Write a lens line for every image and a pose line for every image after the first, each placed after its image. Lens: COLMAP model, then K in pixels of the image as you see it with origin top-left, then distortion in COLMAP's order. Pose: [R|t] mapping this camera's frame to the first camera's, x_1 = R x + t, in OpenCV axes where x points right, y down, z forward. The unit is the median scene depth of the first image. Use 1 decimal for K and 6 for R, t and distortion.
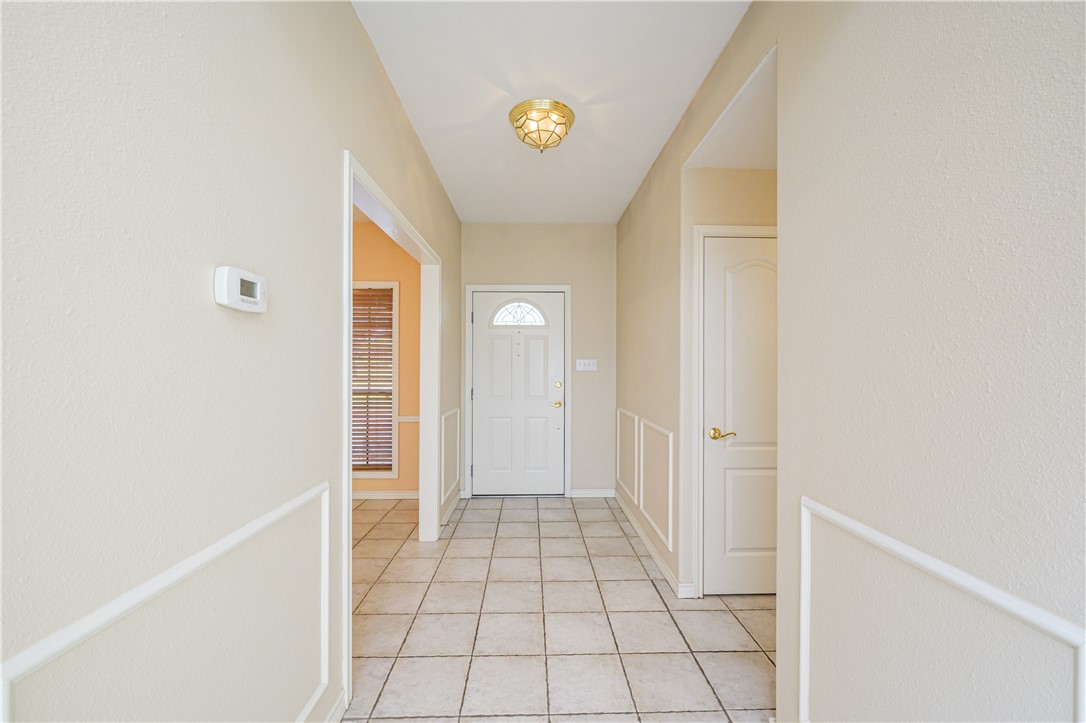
lens RADIAL K [[439.3, 0, 544.2], [0, 439.3, 365.4], [0, 0, 1]] dist [0.003056, -0.000457]
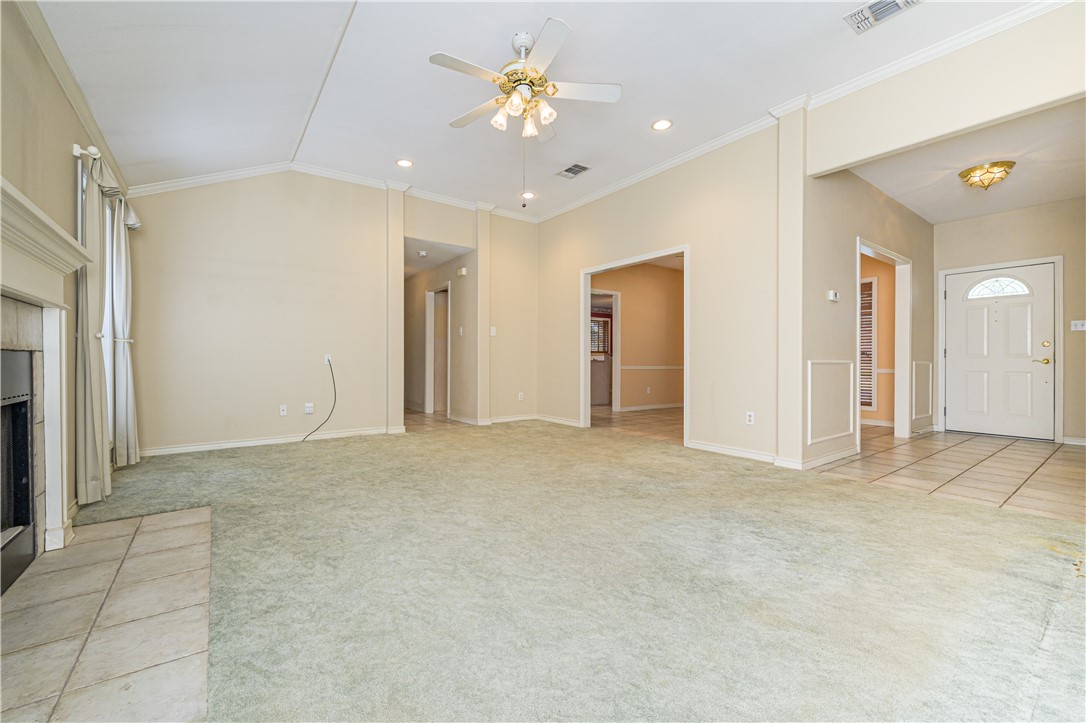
lens RADIAL K [[439.3, 0, 535.7], [0, 439.3, 360.0], [0, 0, 1]] dist [0.003056, -0.000457]
pose [[0.568995, -0.000395, -0.822341, 0.223049], [-0.002065, 0.999996, -0.001909, 0.091569], [0.822338, 0.002785, 0.568992, -0.758226]]
